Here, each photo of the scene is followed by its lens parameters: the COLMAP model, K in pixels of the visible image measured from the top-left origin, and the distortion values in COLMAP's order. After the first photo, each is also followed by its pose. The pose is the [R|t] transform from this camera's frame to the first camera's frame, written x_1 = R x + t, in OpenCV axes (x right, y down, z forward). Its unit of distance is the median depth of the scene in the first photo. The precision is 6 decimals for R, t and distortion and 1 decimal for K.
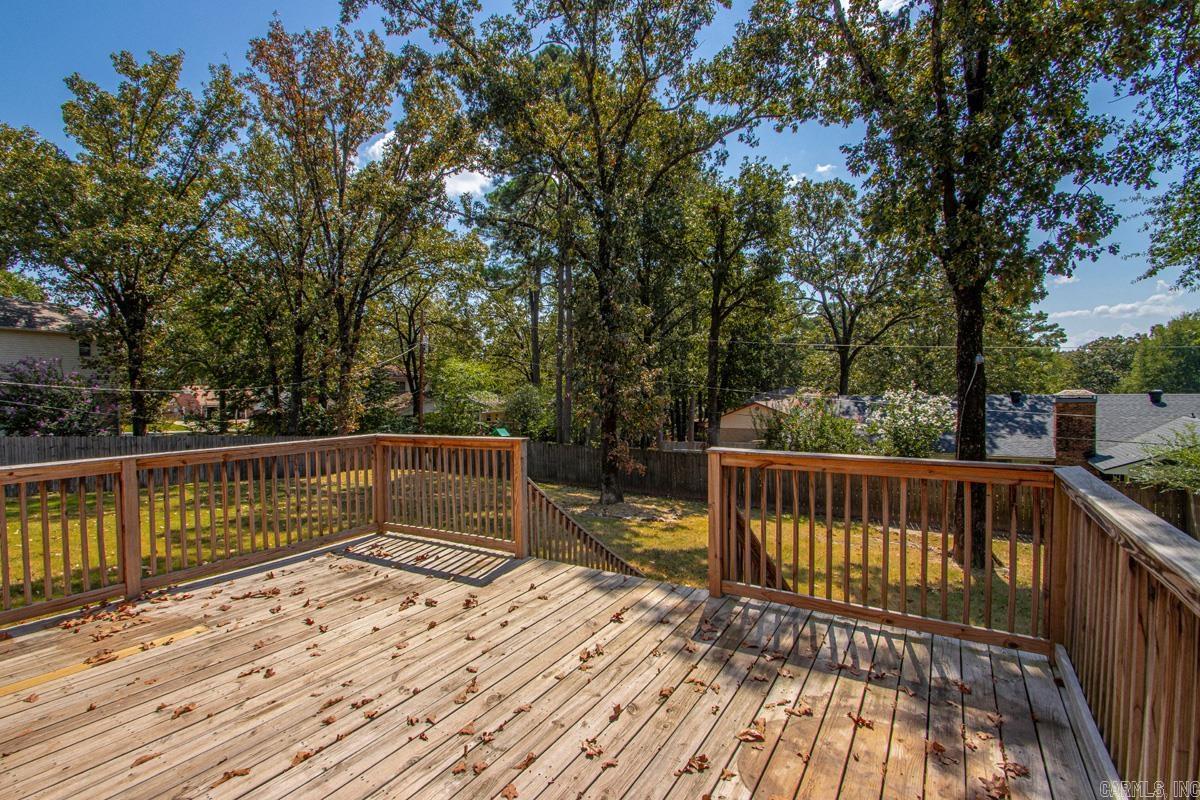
lens RADIAL K [[560.6, 0, 587.4], [0, 560.6, 399.9], [0, 0, 1]] dist [0.014190, -0.017013]
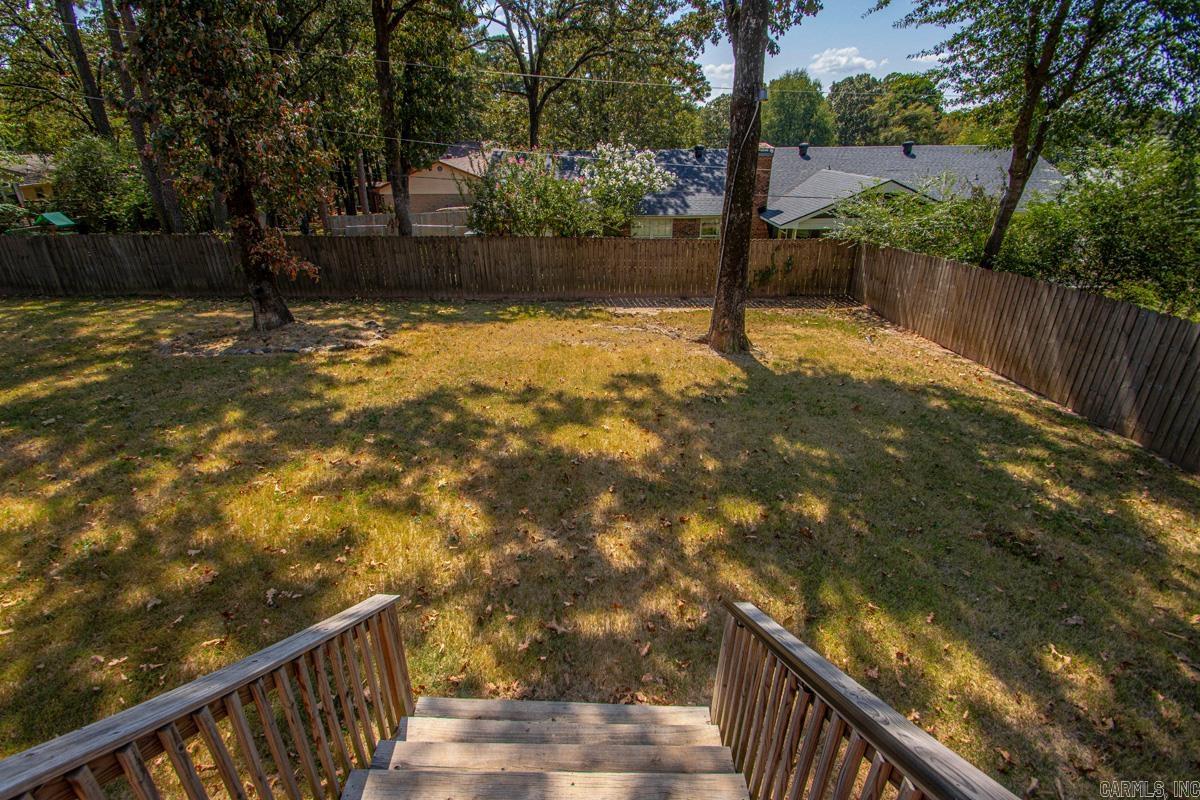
lens RADIAL K [[560.6, 0, 585.7], [0, 560.6, 404.8], [0, 0, 1]] dist [0.014190, -0.017013]
pose [[0.852428, -0.218670, 0.474921, 0.021103], [0.008944, 0.914306, 0.404925, 0.001686], [-0.522768, -0.340921, 0.781336, 0.263921]]
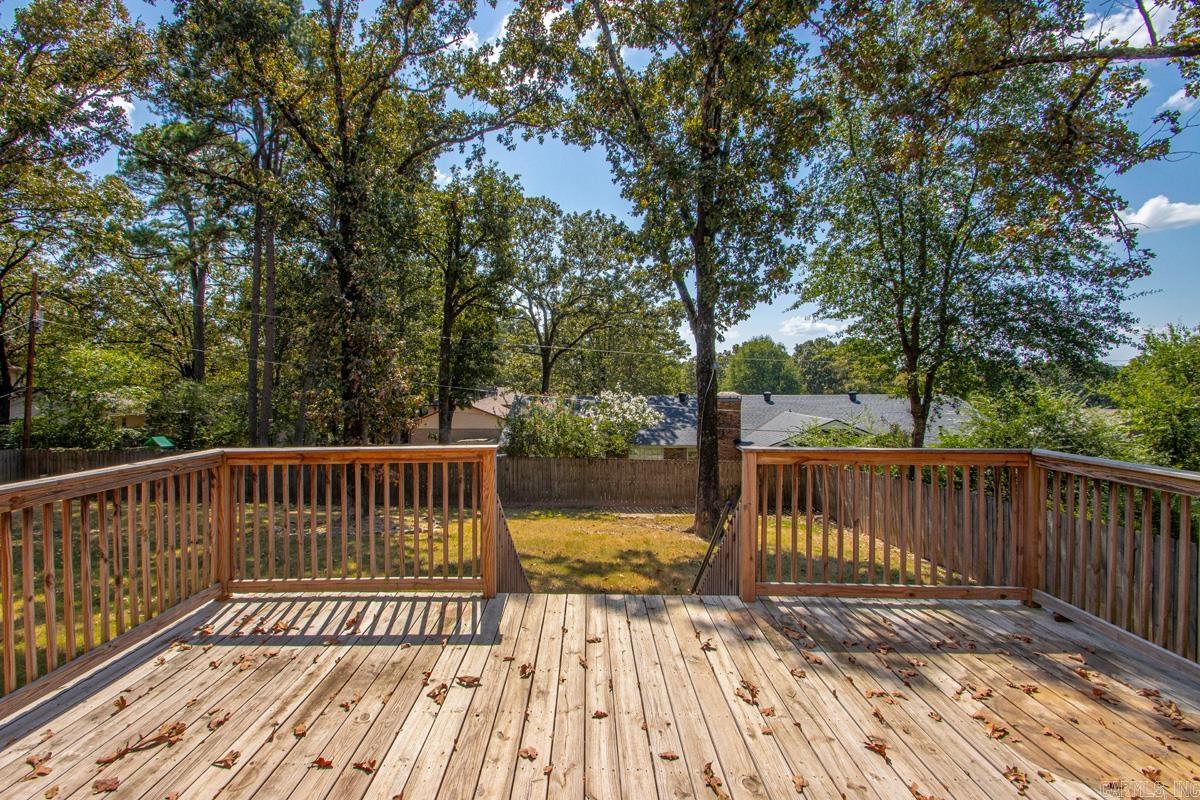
lens RADIAL K [[560.6, 0, 572.4], [0, 560.6, 394.8], [0, 0, 1]] dist [0.014190, -0.017013]
pose [[0.862280, 0.004000, 0.506415, -0.127055], [0.000231, 0.999966, -0.008292, 0.000296], [-0.506431, 0.007267, 0.862250, 0.075171]]
